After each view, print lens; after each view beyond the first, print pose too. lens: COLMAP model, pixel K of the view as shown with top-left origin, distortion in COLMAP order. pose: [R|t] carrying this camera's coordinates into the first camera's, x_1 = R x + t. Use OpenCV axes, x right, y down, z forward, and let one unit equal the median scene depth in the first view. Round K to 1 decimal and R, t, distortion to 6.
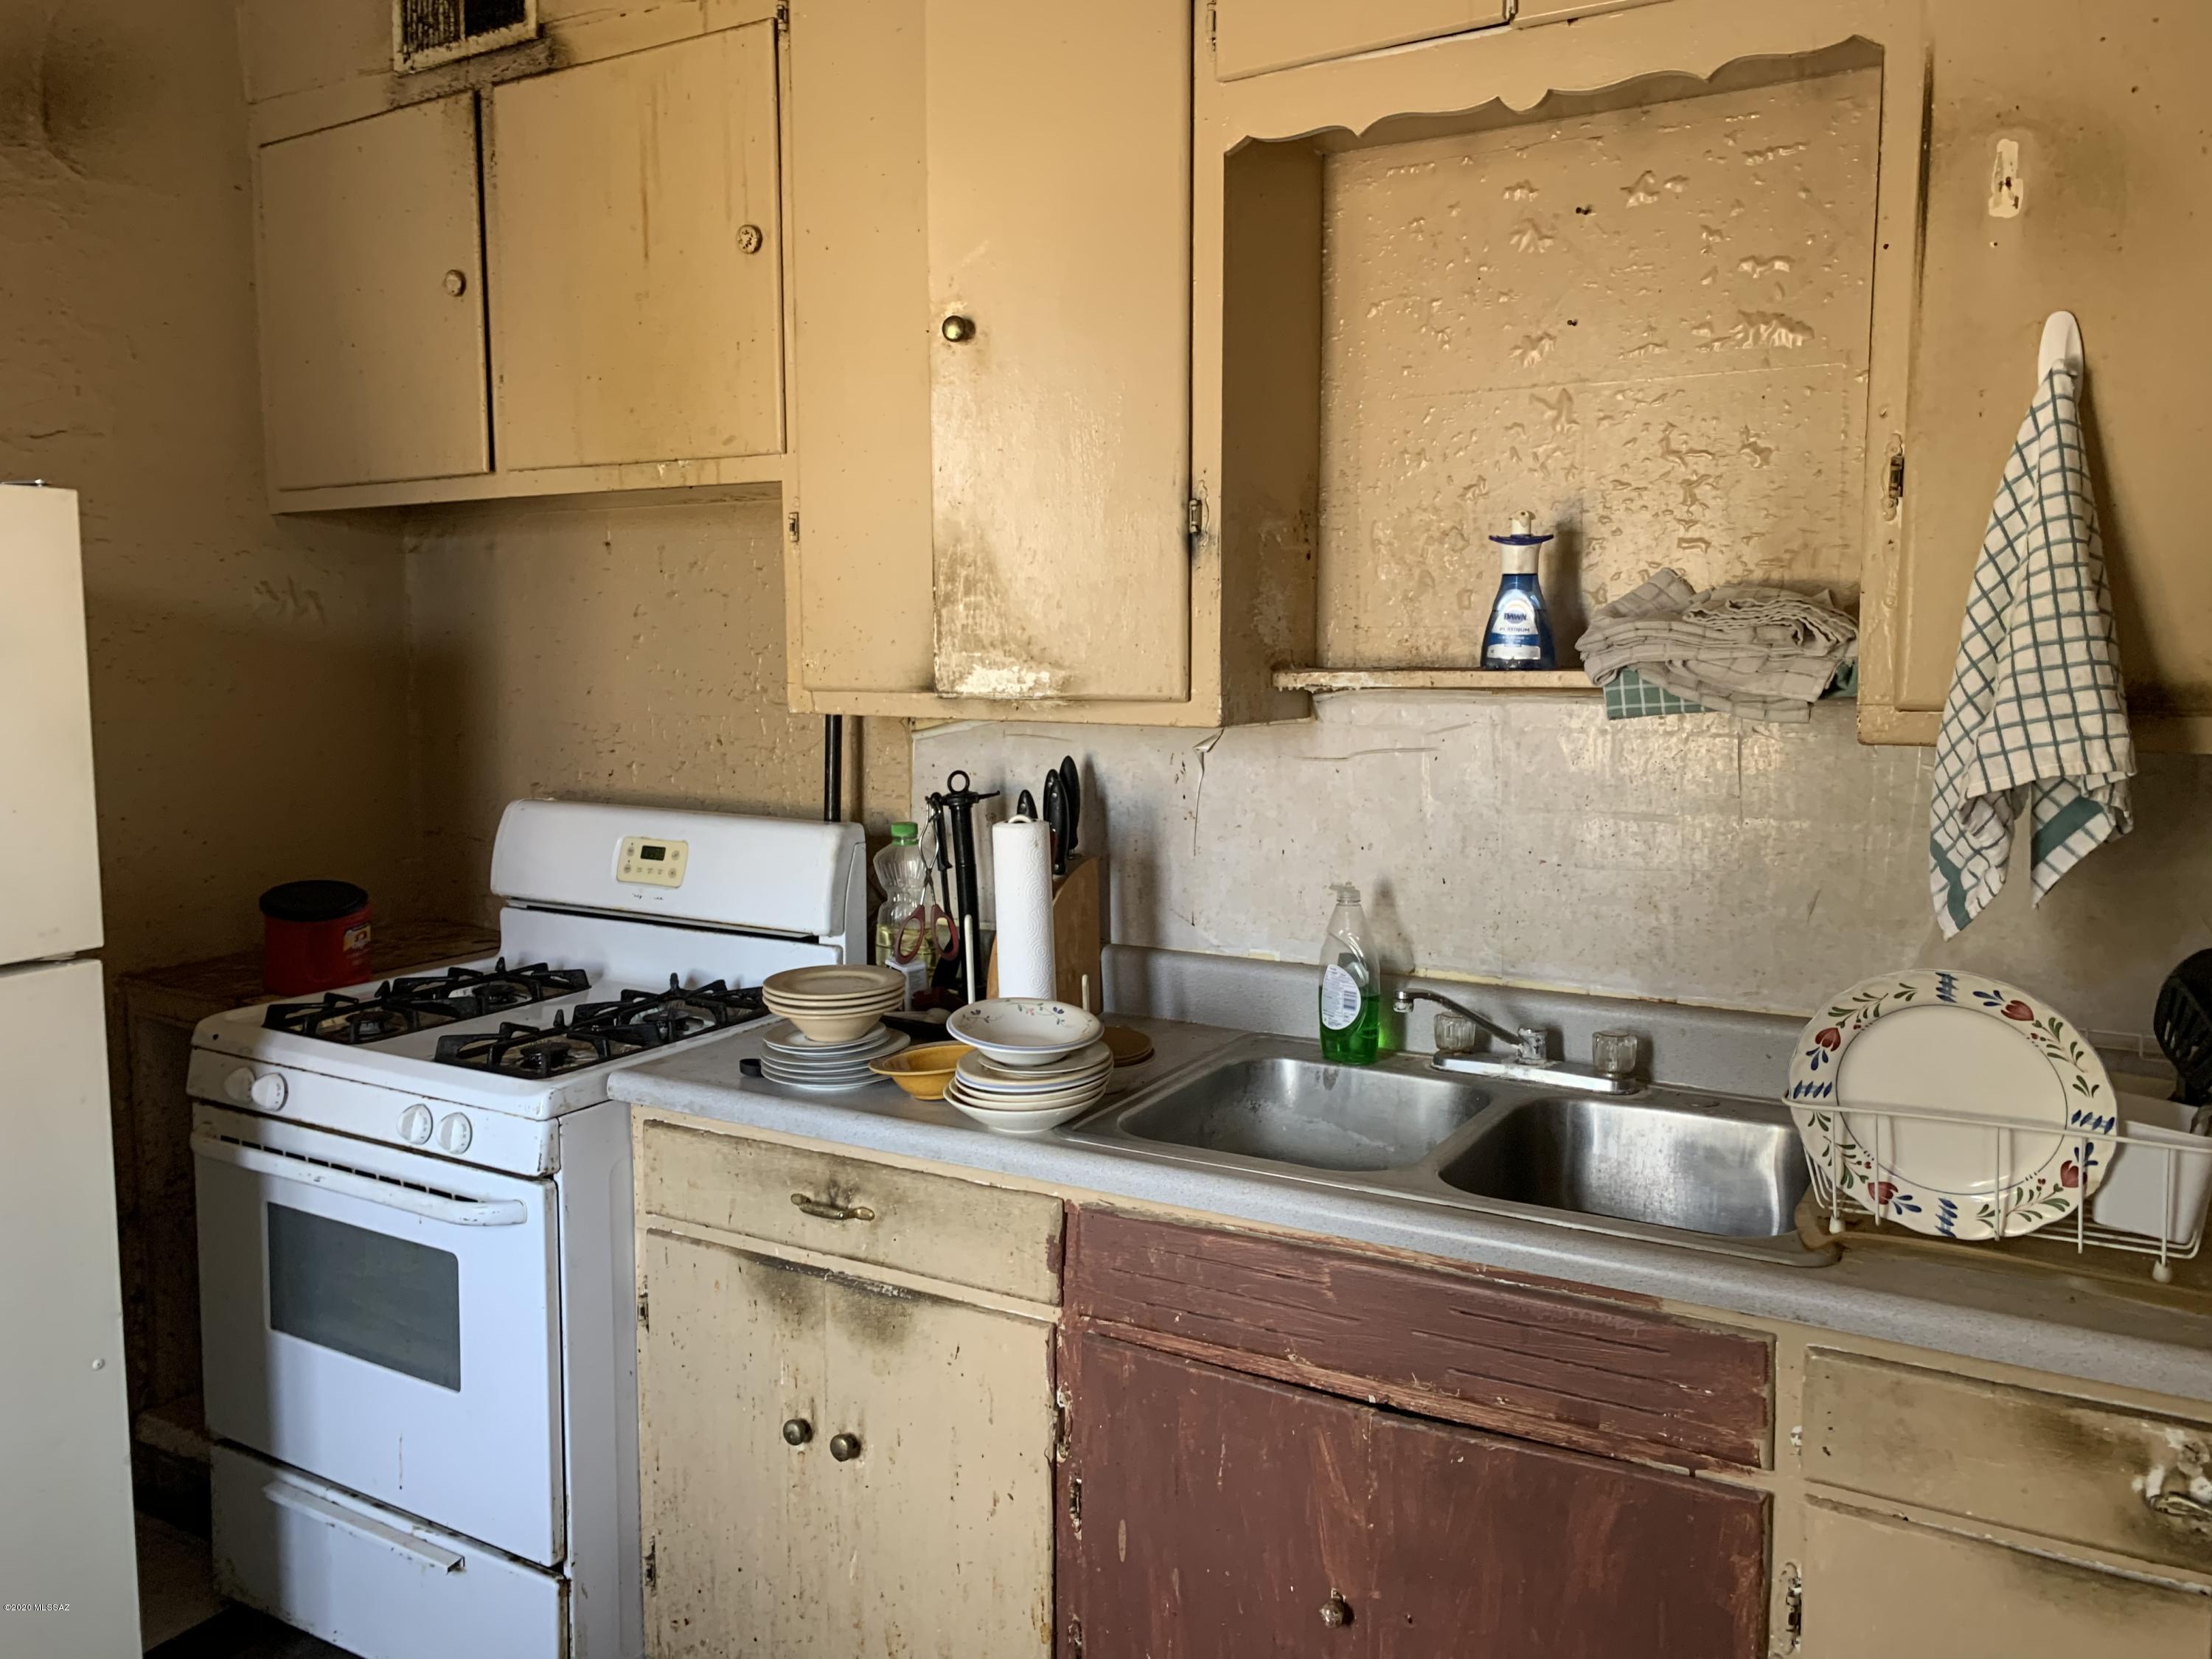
lens RADIAL K [[1661.9, 0, 1104.5], [0, 1661.9, 804.9], [0, 0, 1]] dist [0.055017, -0.058627]
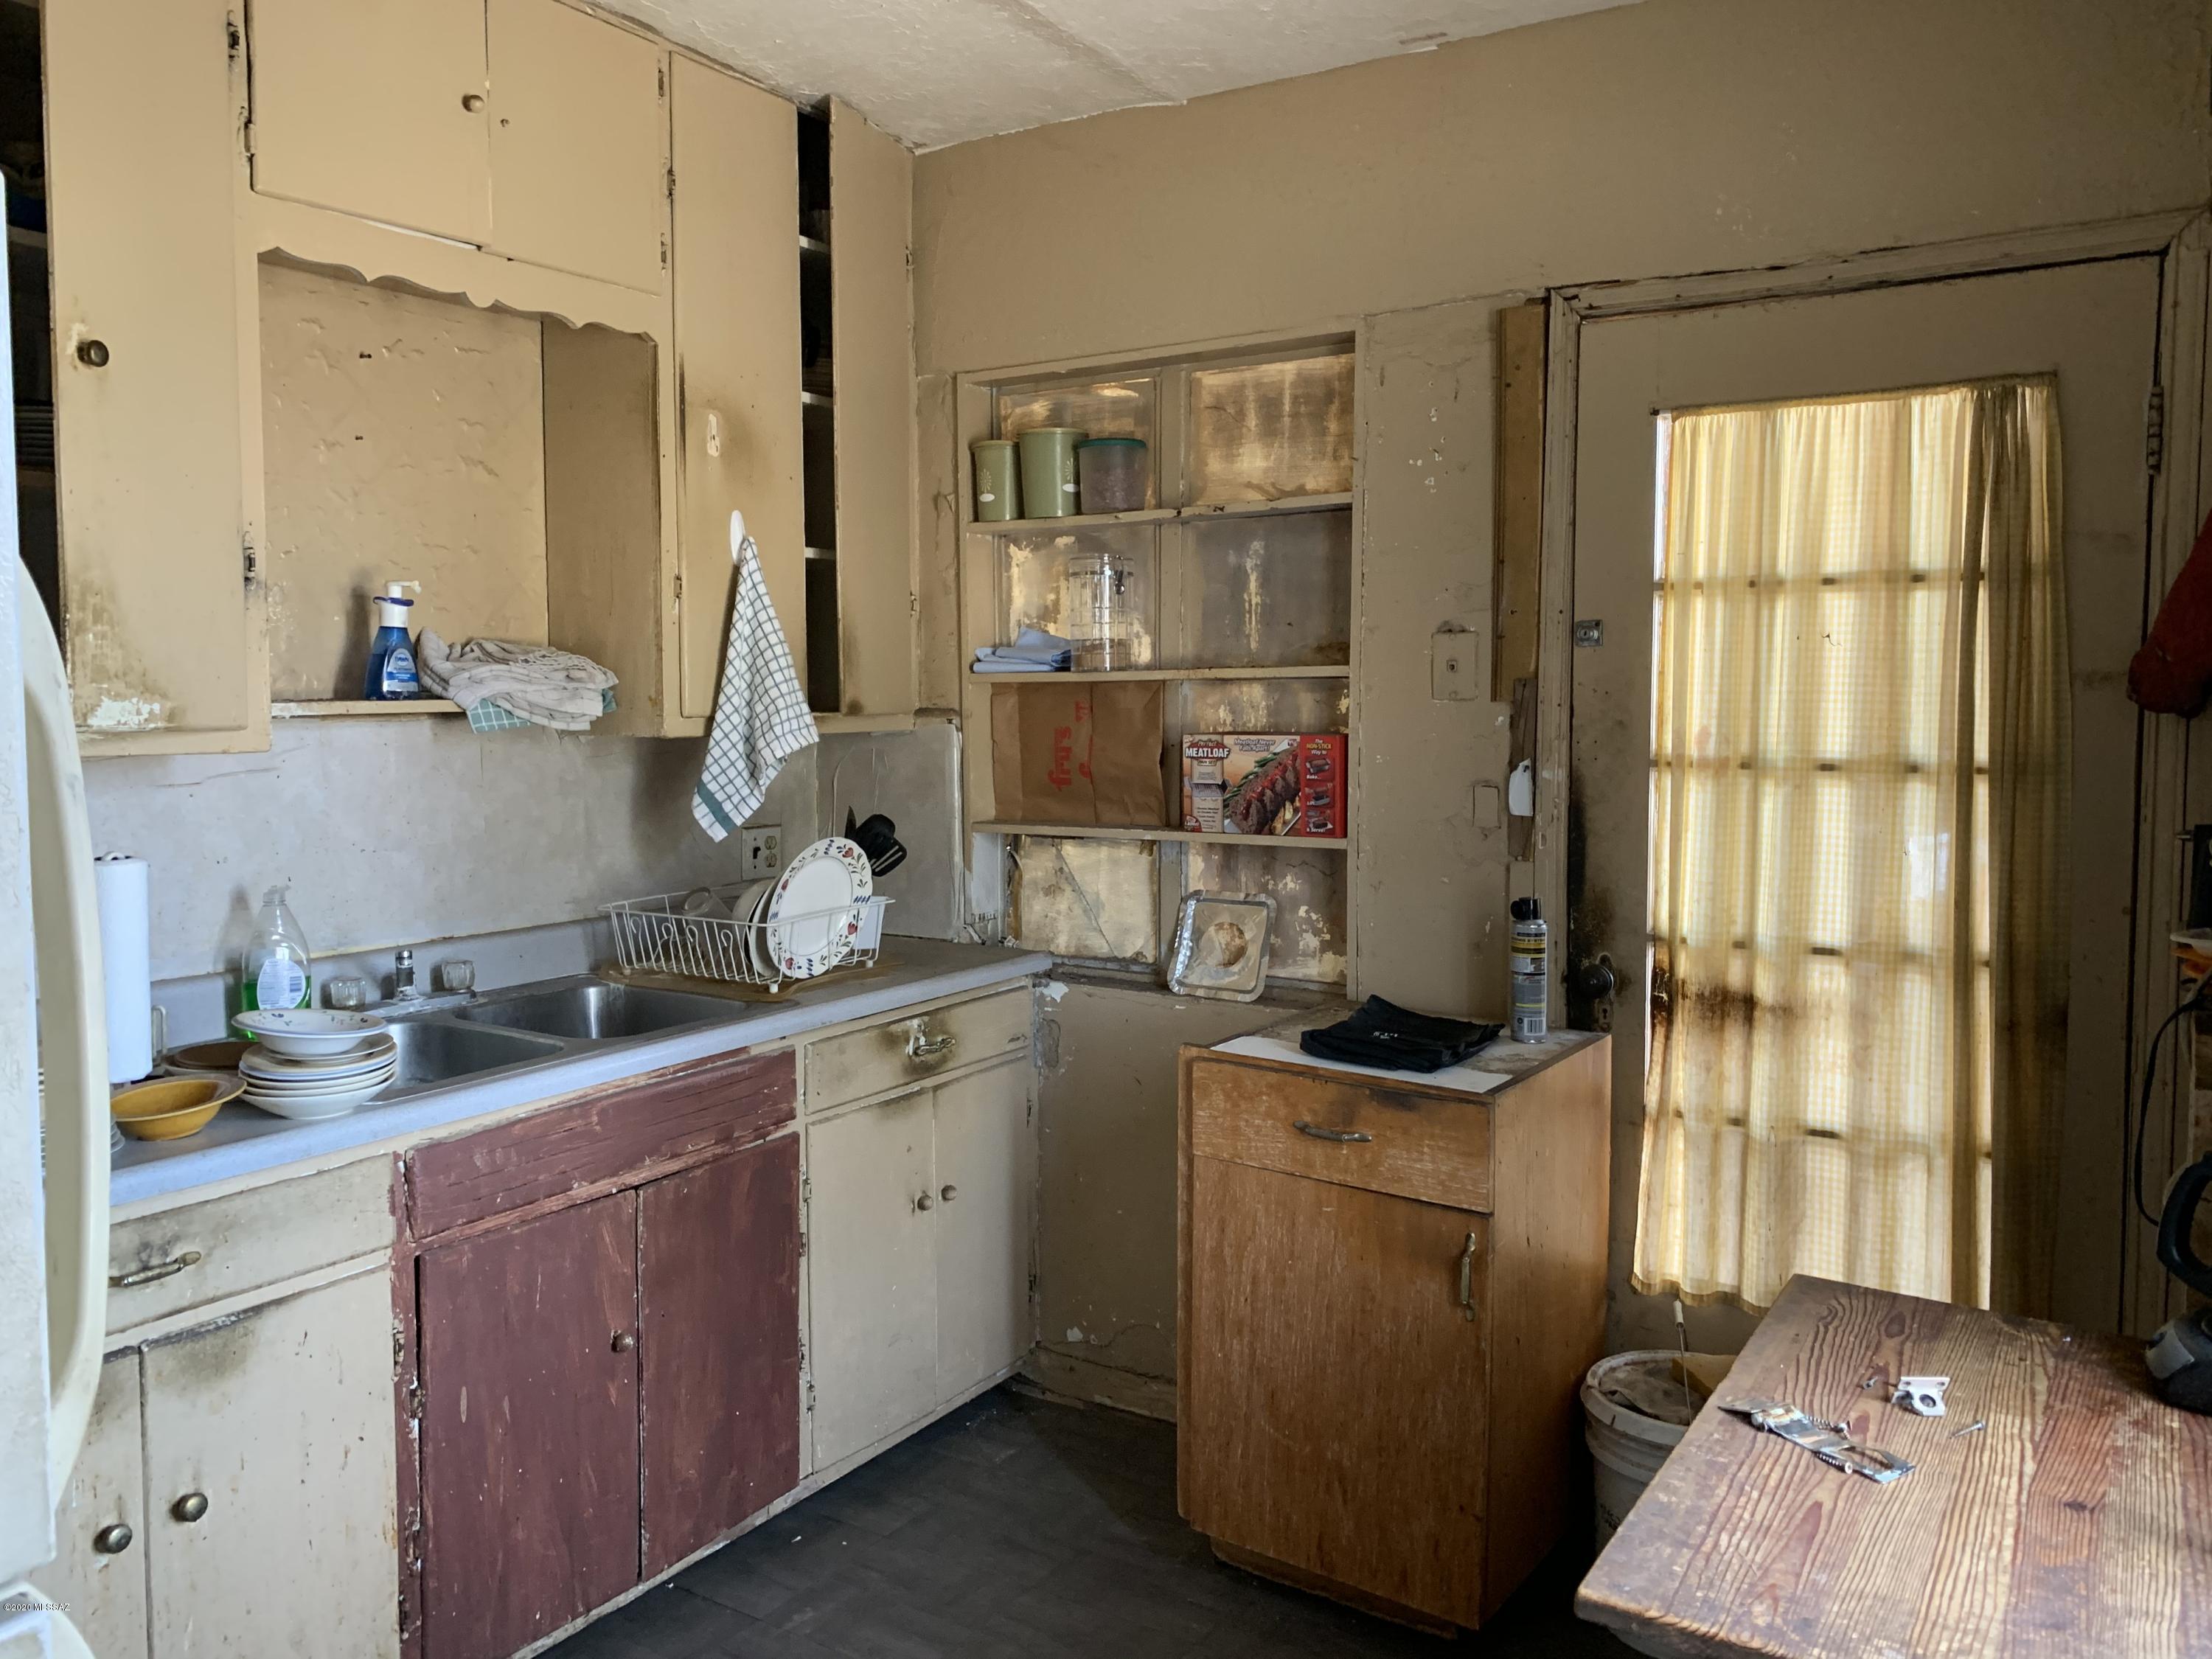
lens RADIAL K [[1660.3, 0, 1106.0], [0, 1660.3, 829.5], [0, 0, 1]] dist [-0.000841, 0.000436]
pose [[0.054468, -0.081434, 0.995189, -1.068618], [0.104578, 0.991653, 0.075420, -0.020475], [-0.993024, 0.099967, 0.062530, 0.387920]]
